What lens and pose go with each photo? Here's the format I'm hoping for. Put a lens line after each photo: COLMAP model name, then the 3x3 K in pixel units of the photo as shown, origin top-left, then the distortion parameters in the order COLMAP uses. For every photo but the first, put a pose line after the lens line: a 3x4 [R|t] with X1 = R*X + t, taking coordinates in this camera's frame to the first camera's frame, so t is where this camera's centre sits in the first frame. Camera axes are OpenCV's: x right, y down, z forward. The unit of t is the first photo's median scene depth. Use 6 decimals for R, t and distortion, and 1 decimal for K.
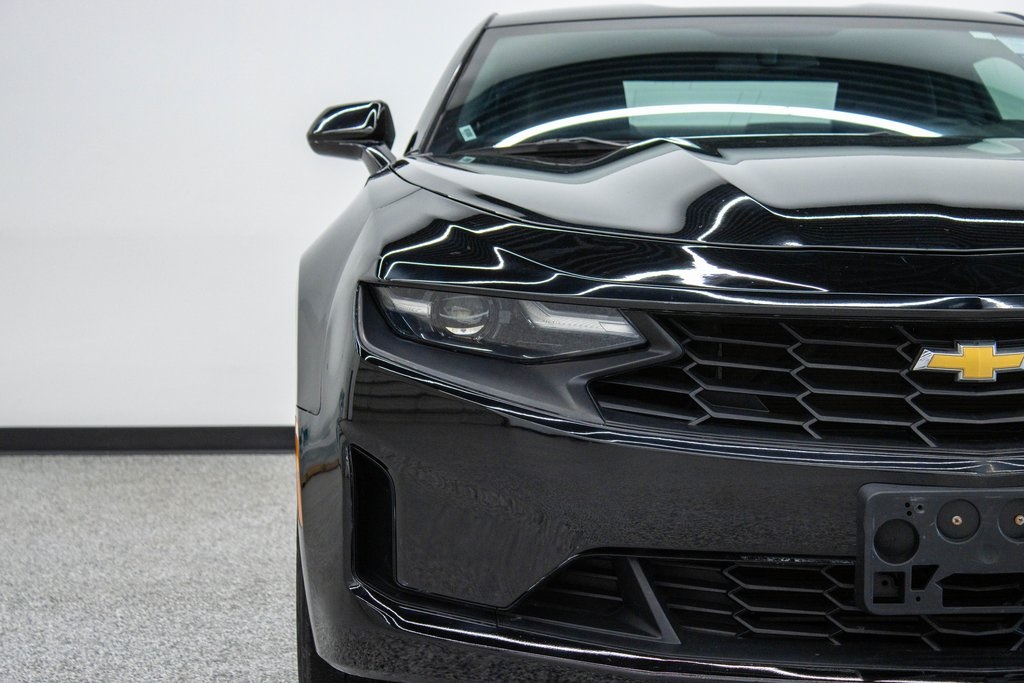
lens RADIAL K [[2317.9, 0, 512.0], [0, 2317.9, 341.5], [0, 0, 1]] dist [0.082943, -0.164365]
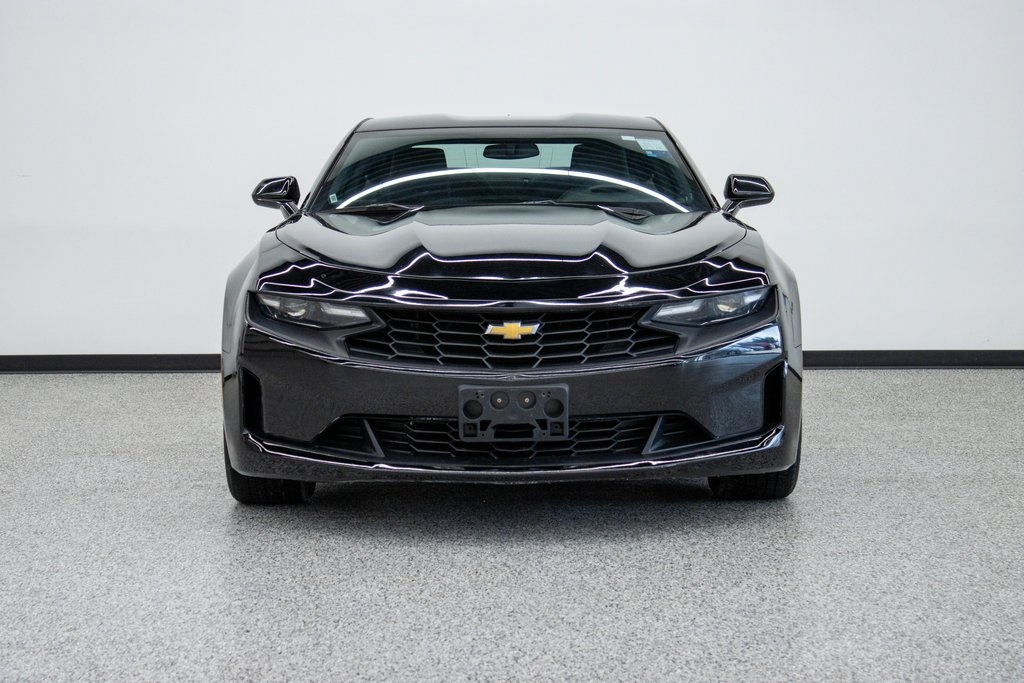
lens RADIAL K [[2106.4, 0, 512.0], [0, 2106.4, 341.5], [0, 0, 1]] dist [0.058713, 0.059571]
pose [[0.999743, -0.001849, -0.022588, 0.239672], [0.002611, 0.999427, 0.033733, -0.048001], [0.022512, -0.033783, 0.999176, -1.010693]]
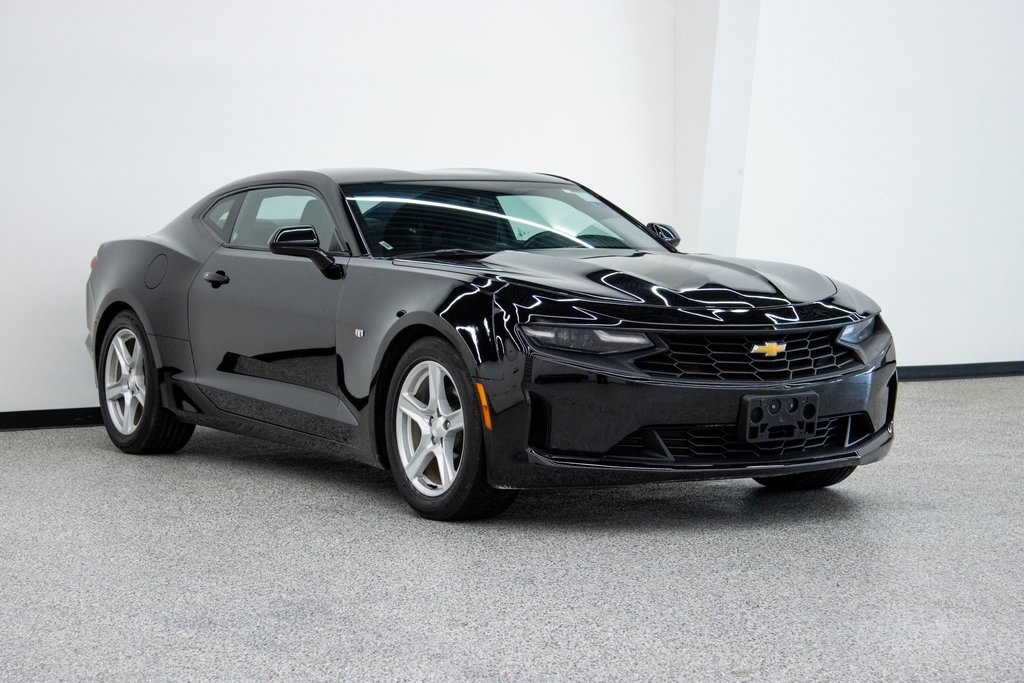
lens RADIAL K [[2317.9, 0, 512.0], [0, 2317.9, 341.5], [0, 0, 1]] dist [0.082943, -0.164365]
pose [[0.859663, -0.029703, 0.509997, -1.411876], [0.029520, 0.999528, 0.008455, -0.031322], [-0.510008, 0.007786, 0.860134, -1.155606]]
